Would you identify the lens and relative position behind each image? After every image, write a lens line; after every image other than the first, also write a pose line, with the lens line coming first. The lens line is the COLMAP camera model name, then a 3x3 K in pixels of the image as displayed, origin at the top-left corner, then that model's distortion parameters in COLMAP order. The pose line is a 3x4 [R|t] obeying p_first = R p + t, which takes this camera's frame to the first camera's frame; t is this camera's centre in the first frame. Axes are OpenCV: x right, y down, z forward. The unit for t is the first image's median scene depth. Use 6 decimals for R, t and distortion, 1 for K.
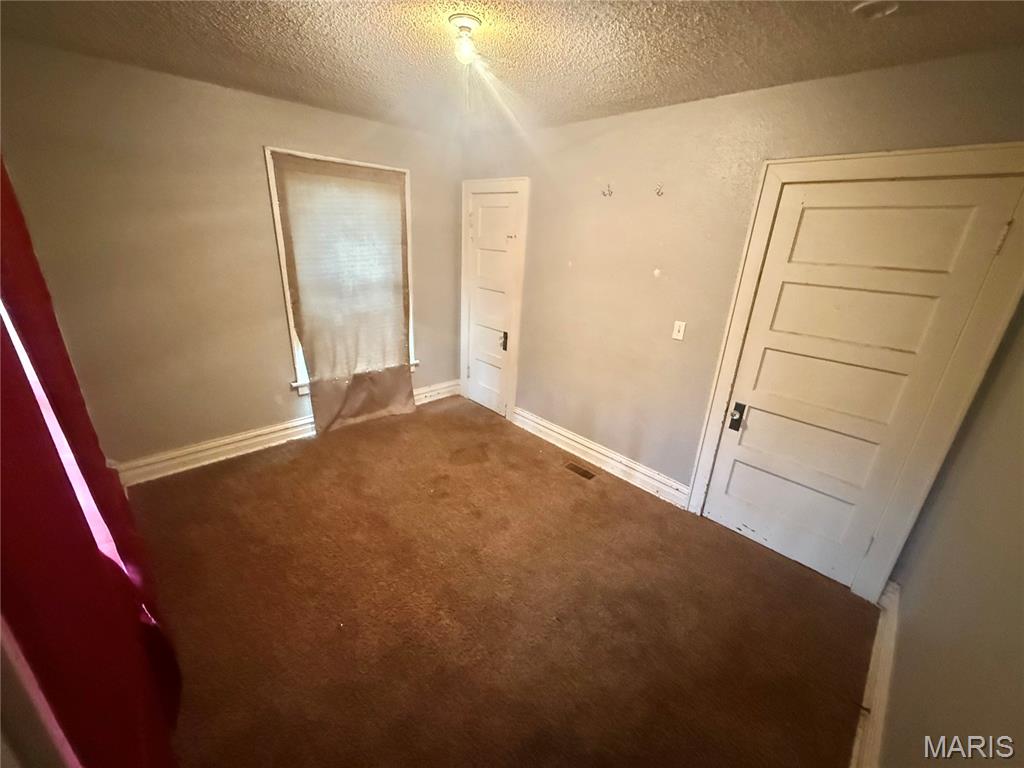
lens RADIAL K [[407.2, 0, 508.2], [0, 407.2, 382.3], [0, 0, 1]] dist [-0.001146, -0.000123]
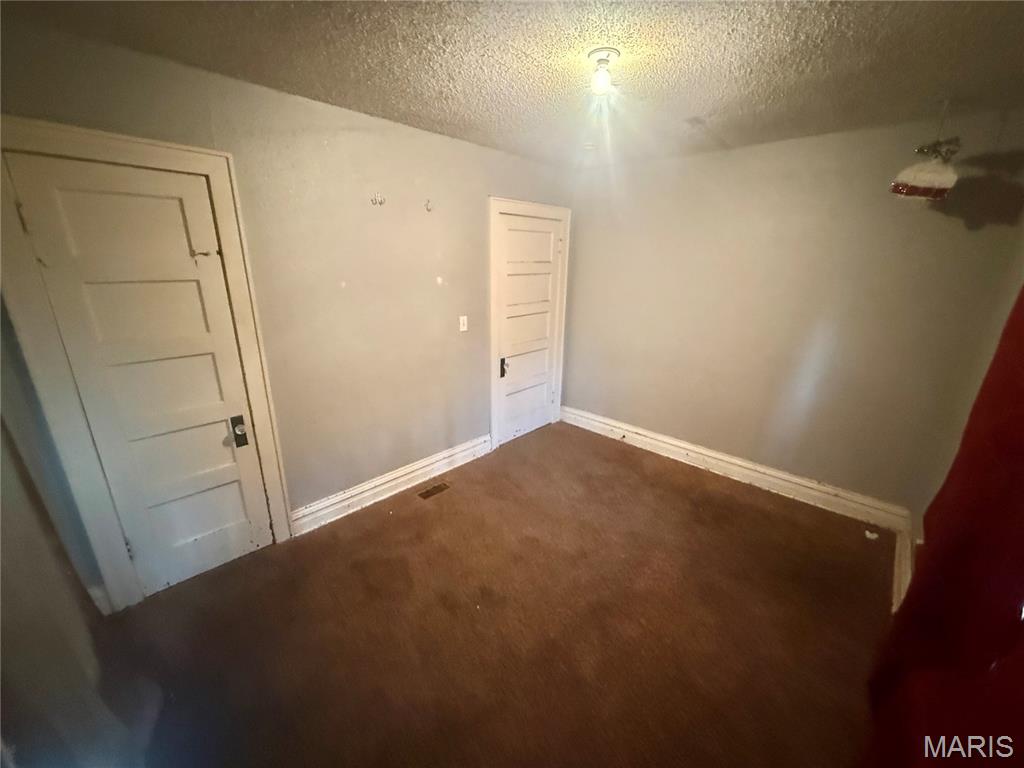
lens RADIAL K [[407.2, 0, 507.4], [0, 407.2, 384.0], [0, 0, 1]] dist [-0.001146, -0.000123]
pose [[-0.043174, -0.346288, 0.937134, -0.693974], [0.327099, 0.881410, 0.340767, -0.297243], [-0.944003, 0.321248, 0.075216, 0.730571]]
